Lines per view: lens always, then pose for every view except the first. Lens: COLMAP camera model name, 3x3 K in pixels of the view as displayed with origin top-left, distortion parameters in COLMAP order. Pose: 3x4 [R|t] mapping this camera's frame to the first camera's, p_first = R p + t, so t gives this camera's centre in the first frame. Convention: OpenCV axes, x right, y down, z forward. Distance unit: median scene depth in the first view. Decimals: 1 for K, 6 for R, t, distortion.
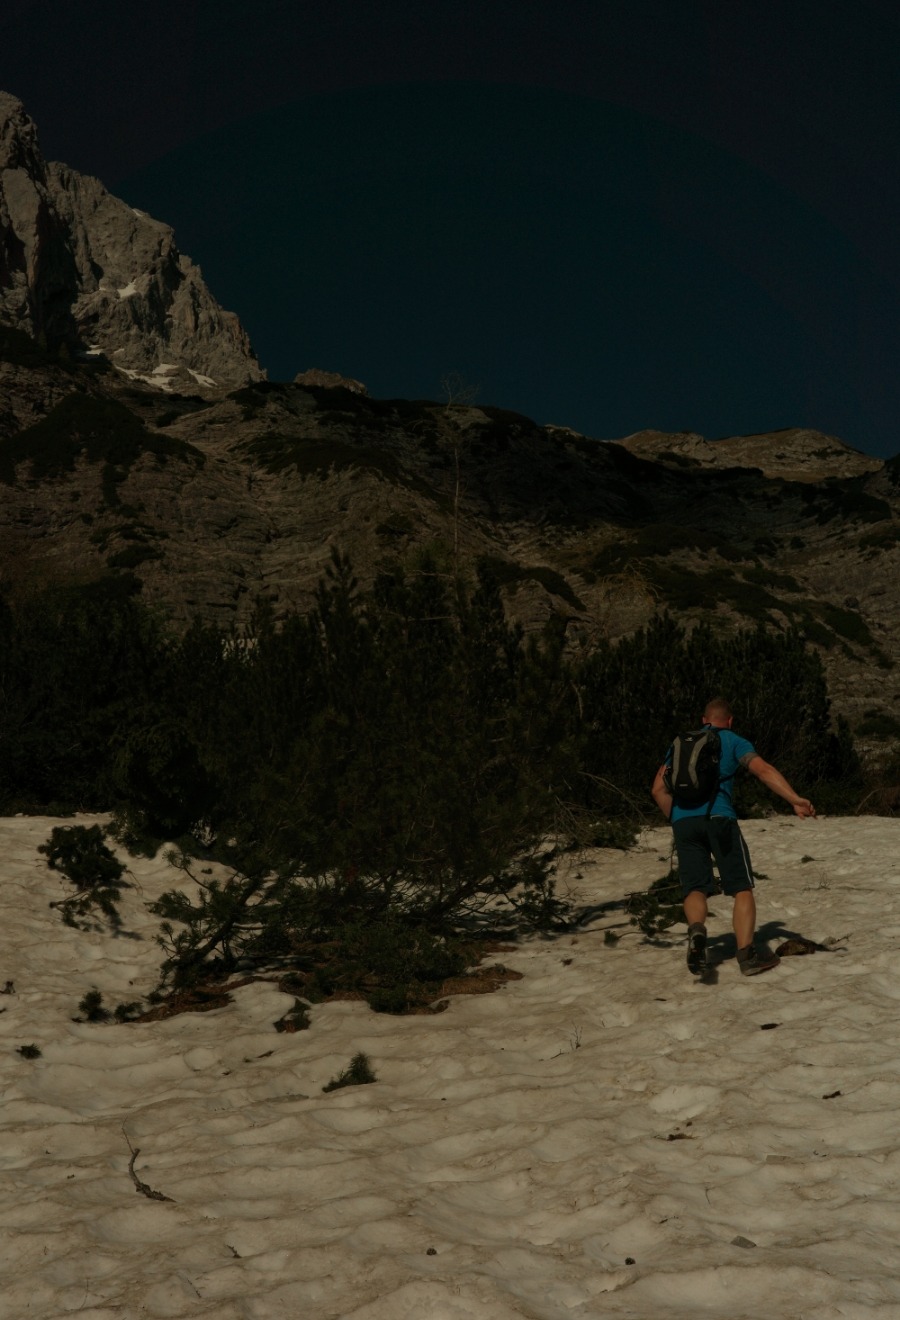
lens RADIAL K [[1495.2, 0, 450.0], [0, 1495.2, 660.0], [0, 0, 1]] dist [0.009477, 0.059387]
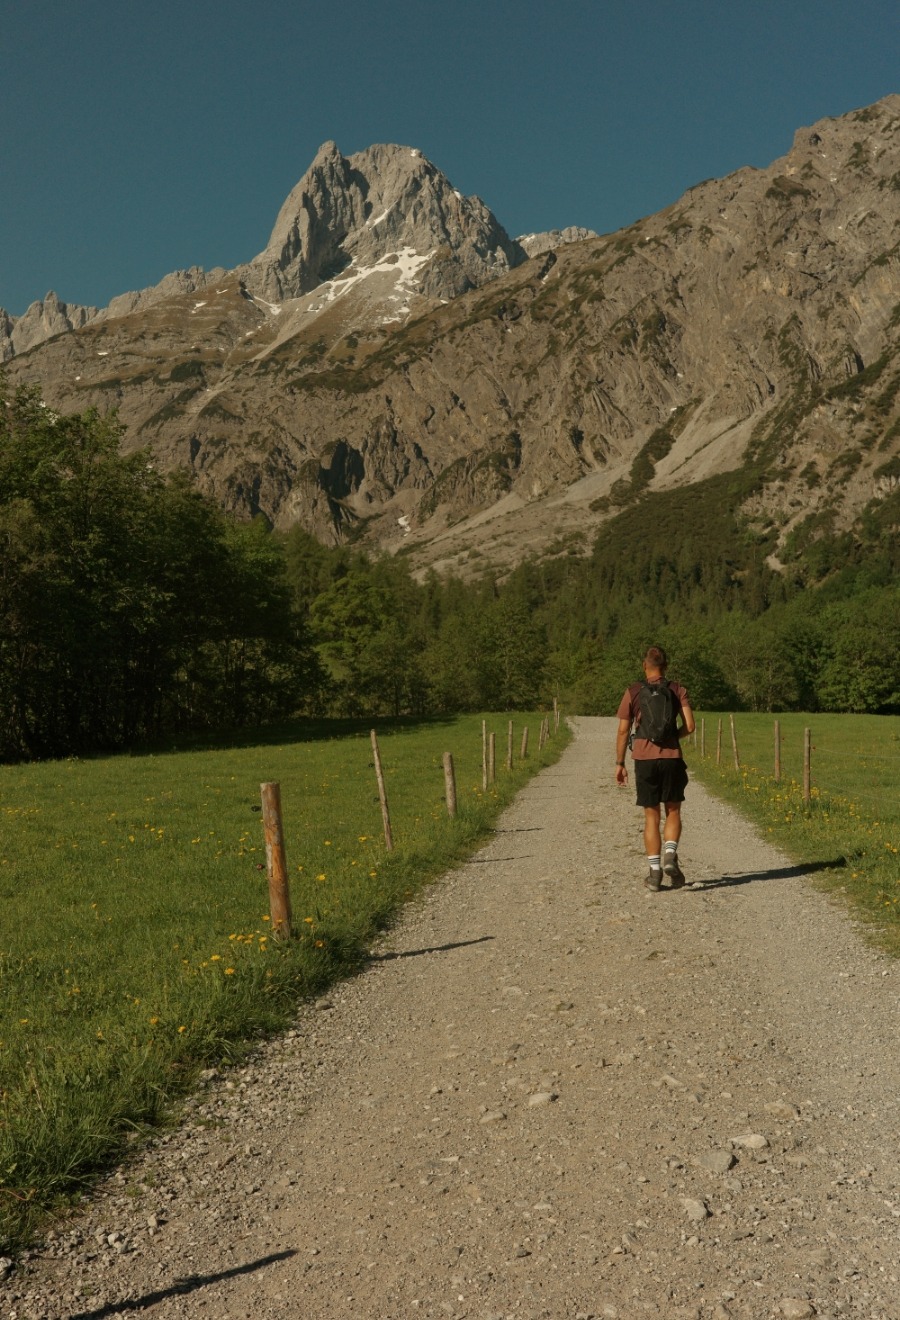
lens RADIAL K [[1495.2, 0, 450.0], [0, 1495.2, 660.0], [0, 0, 1]] dist [0.009477, 0.059387]
pose [[0.773412, 0.067611, -0.630287, 1.465515], [0.158589, 0.942040, 0.295653, -0.272296], [0.613745, -0.328618, 0.717863, -0.924497]]
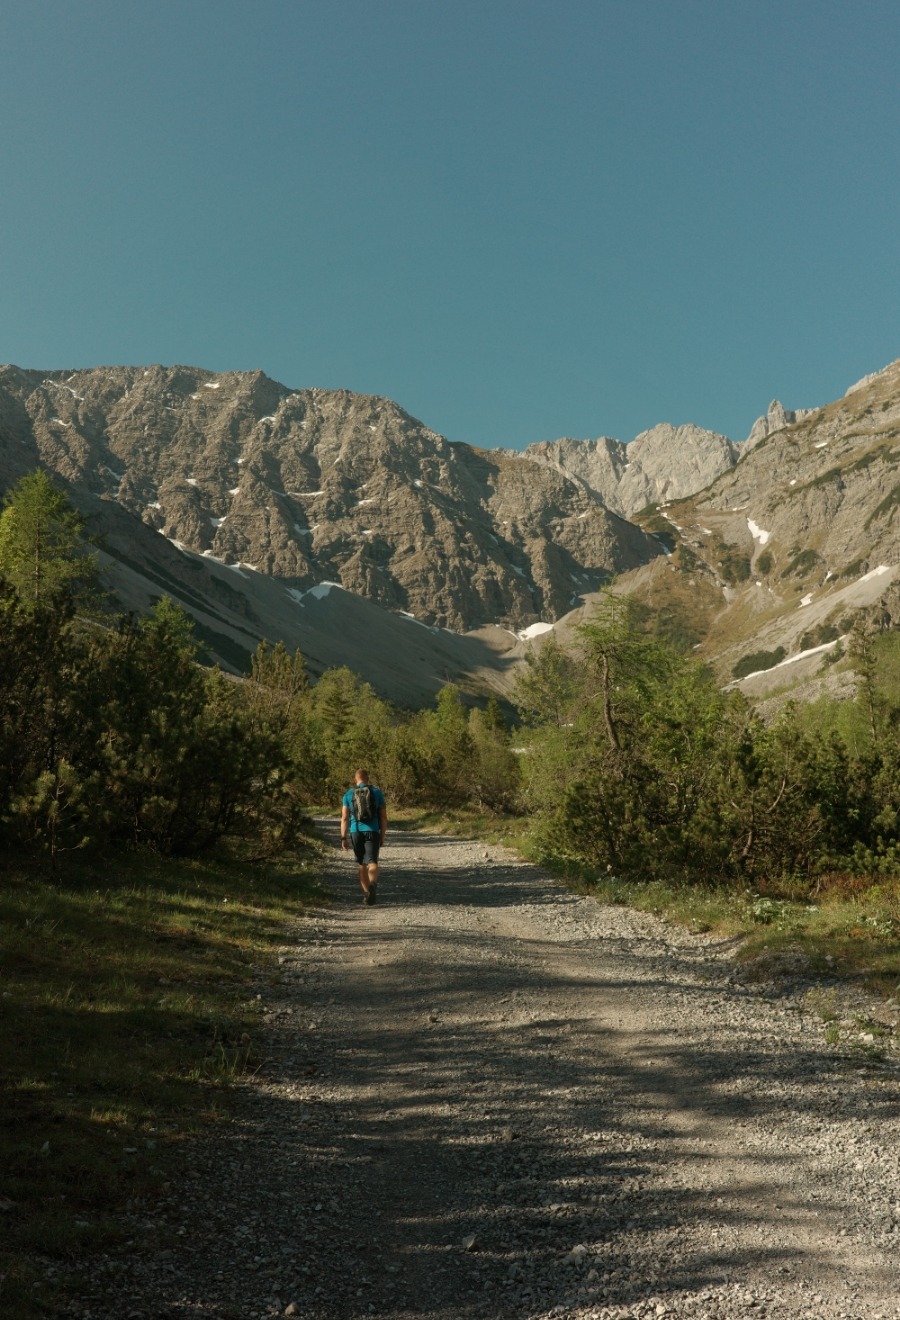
lens RADIAL K [[1495.2, 0, 450.0], [0, 1495.2, 660.0], [0, 0, 1]] dist [0.009477, 0.059387]
pose [[0.305775, -0.106418, -0.946138, 1.122365], [0.393779, 0.918894, 0.023909, -0.112903], [0.866856, -0.379880, 0.322880, -0.531252]]
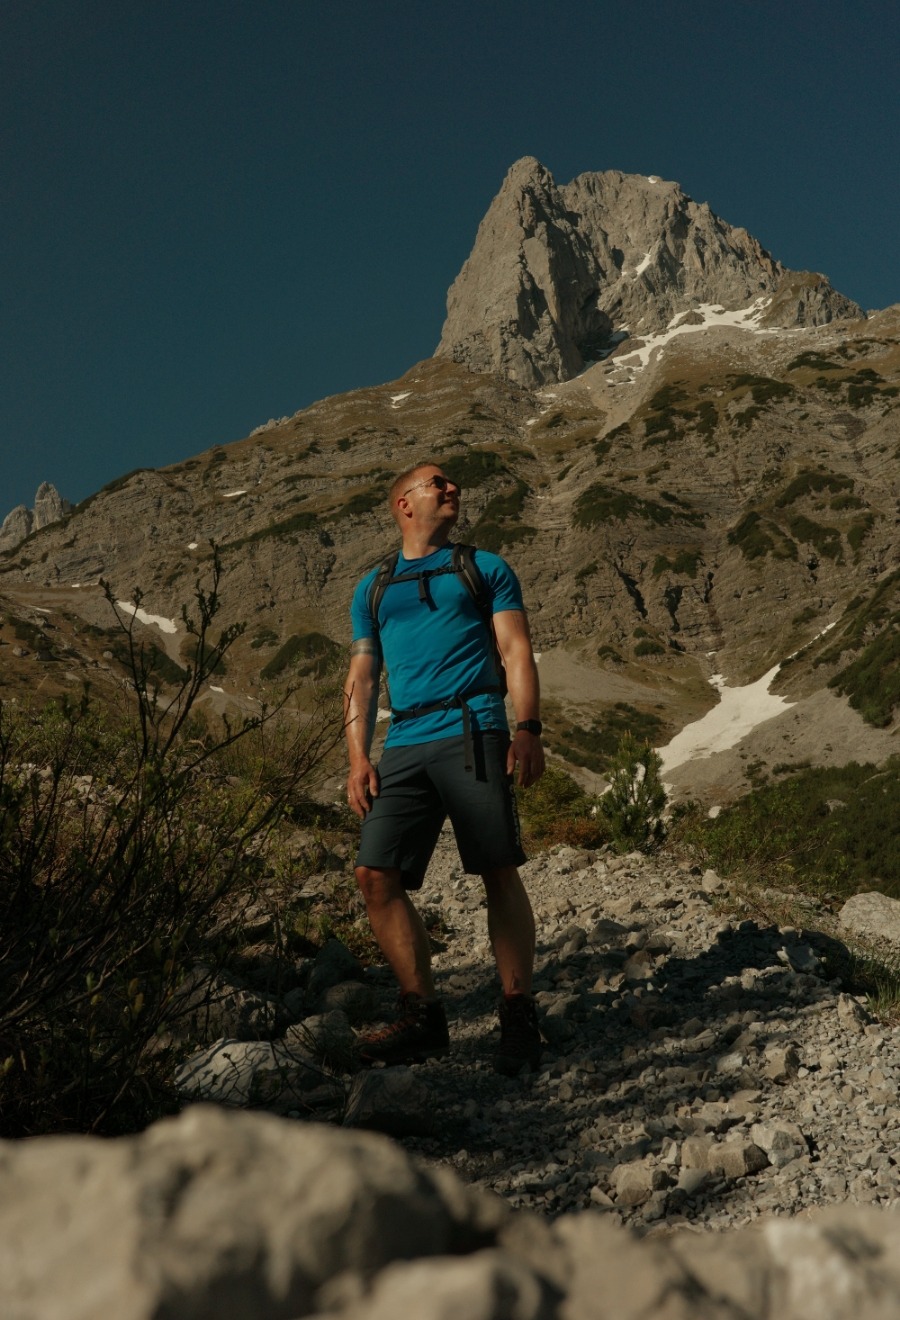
lens RADIAL K [[1495.2, 0, 450.0], [0, 1495.2, 660.0], [0, 0, 1]] dist [0.009477, 0.059387]
pose [[0.811837, -0.209302, -0.545081, 0.304226], [0.295799, 0.952310, 0.074889, -0.060071], [0.503411, -0.222032, 0.835032, -0.293422]]
